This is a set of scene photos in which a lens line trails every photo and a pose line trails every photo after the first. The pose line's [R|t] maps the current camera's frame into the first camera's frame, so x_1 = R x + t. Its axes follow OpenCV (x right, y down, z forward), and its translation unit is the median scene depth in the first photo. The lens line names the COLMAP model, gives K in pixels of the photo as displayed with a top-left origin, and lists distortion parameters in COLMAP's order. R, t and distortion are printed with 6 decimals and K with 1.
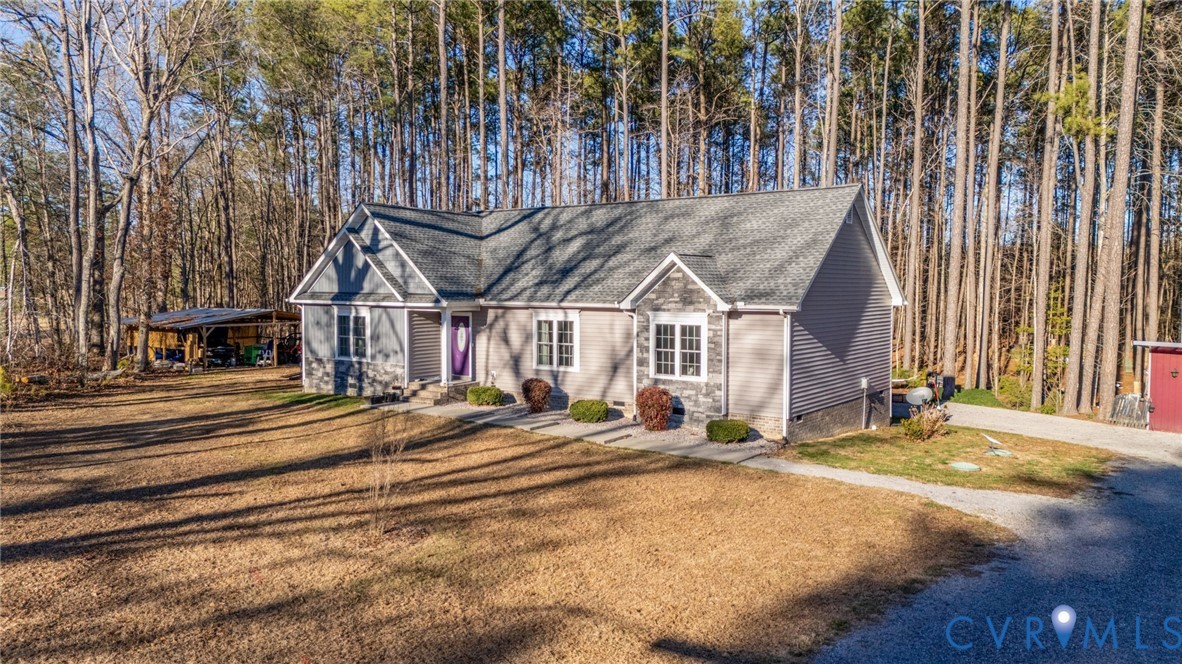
lens RADIAL K [[761.9, 0, 591.0], [0, 761.9, 332.0], [0, 0, 1]] dist [0.092863, -0.088088]
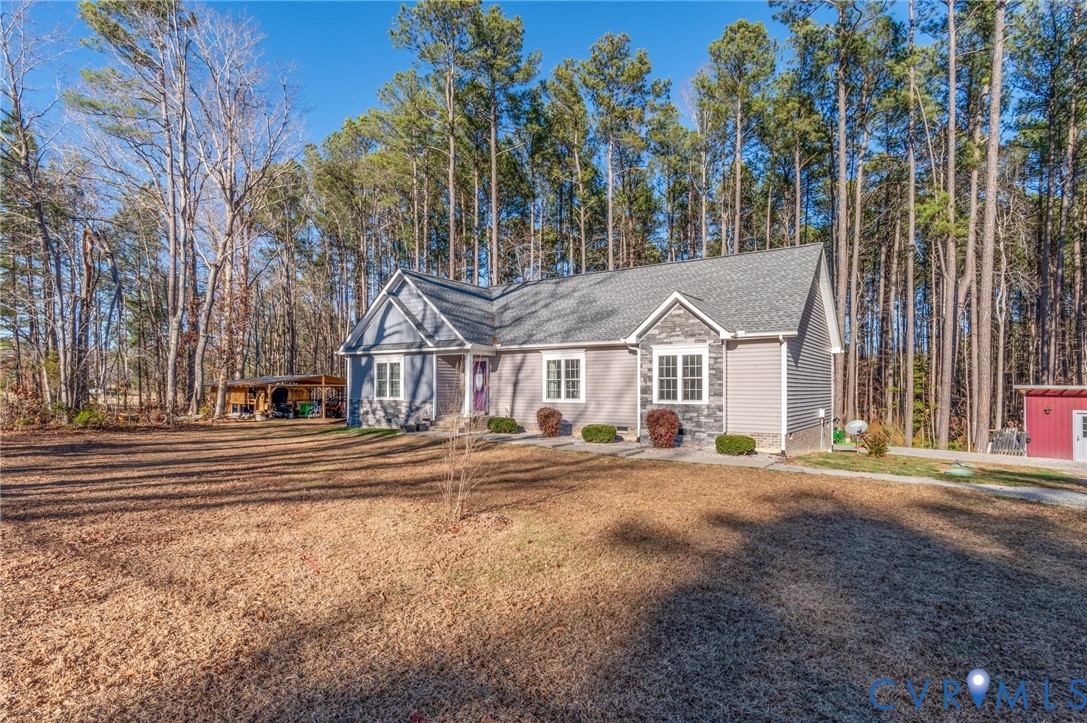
lens RADIAL K [[547.8, 0, 555.0], [0, 547.8, 373.5], [0, 0, 1]] dist [0.004204, 0.000788]
pose [[0.999909, -0.000939, 0.013435, -0.080351], [0.001744, 0.998197, -0.060000, 0.064096], [-0.013355, 0.060018, 0.998108, 0.182172]]
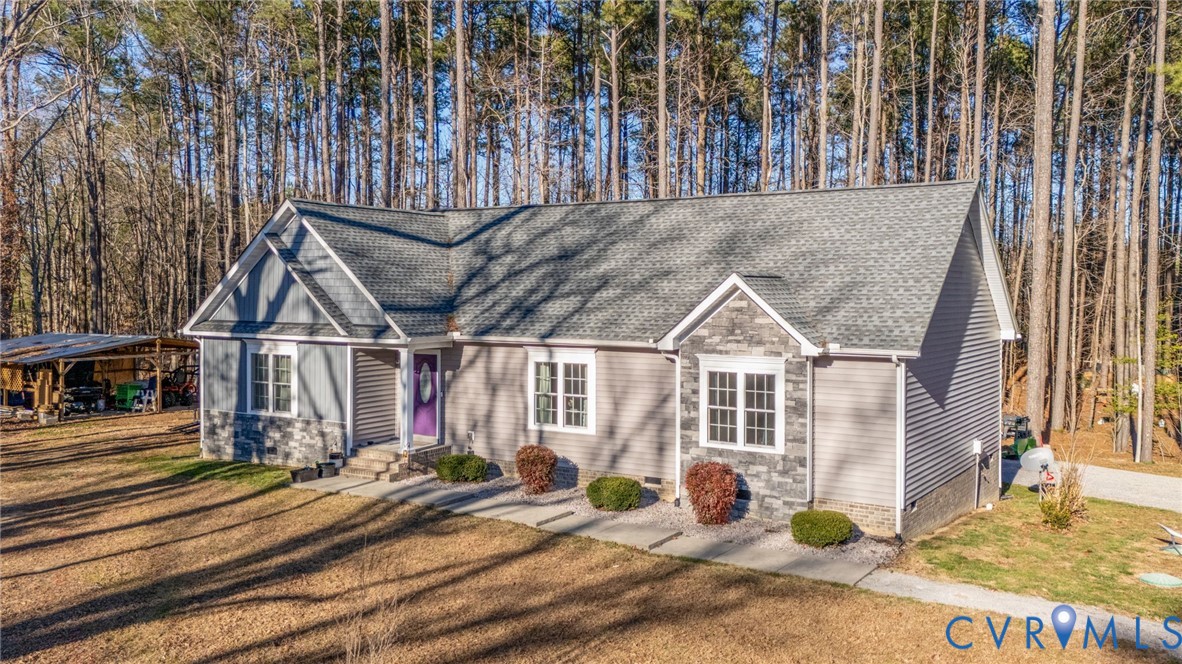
lens RADIAL K [[944.6, 0, 604.3], [0, 944.6, 326.5], [0, 0, 1]] dist [0.094899, -0.051715]
pose [[0.998853, -0.000141, 0.047886, -0.055013], [0.001548, 0.999569, -0.029333, -0.026528], [-0.047862, 0.029373, 0.998422, 0.112854]]
